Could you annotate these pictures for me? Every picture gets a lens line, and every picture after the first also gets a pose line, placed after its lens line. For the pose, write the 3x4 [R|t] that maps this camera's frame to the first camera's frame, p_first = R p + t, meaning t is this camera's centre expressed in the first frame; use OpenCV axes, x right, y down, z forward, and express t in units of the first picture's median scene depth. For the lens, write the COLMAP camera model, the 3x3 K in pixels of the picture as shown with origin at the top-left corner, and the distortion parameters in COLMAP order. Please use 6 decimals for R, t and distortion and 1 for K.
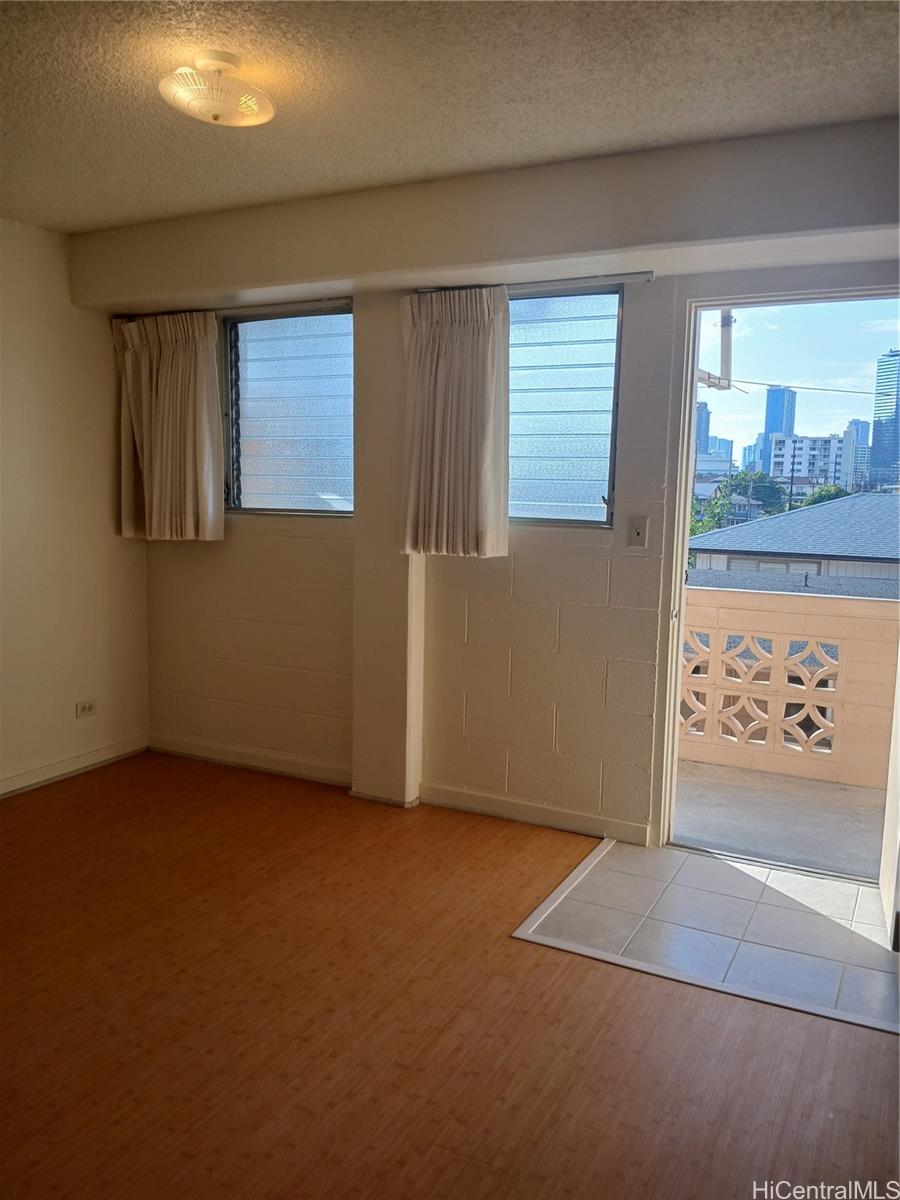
lens RADIAL K [[937.2, 0, 452.4], [0, 937.2, 599.1], [0, 0, 1]] dist [0.003504, -0.050154]
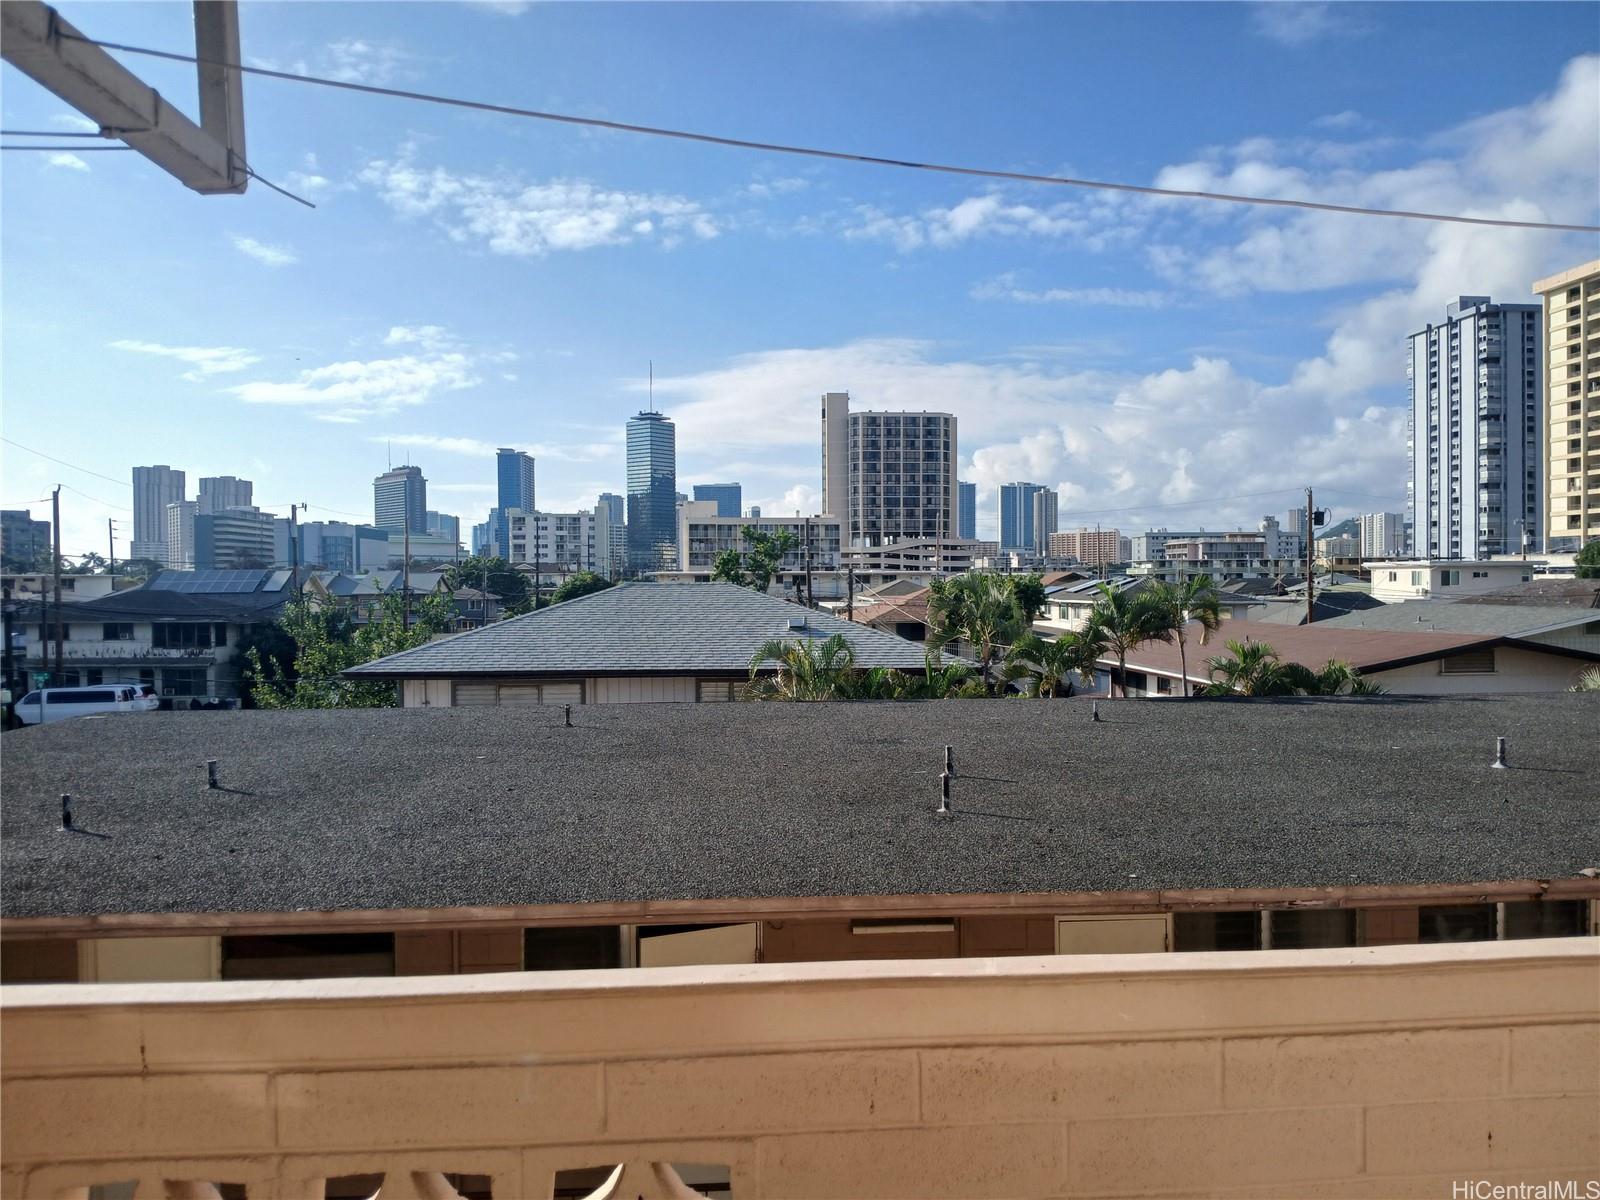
lens RADIAL K [[1210.7, 0, 803.5], [0, 1210.7, 633.0], [0, 0, 1]] dist [0.117922, -0.000249]
pose [[0.847103, -0.044819, 0.529536, 0.533833], [0.083689, 0.995255, -0.049641, -0.189765], [-0.524798, 0.086367, 0.846834, 1.452891]]
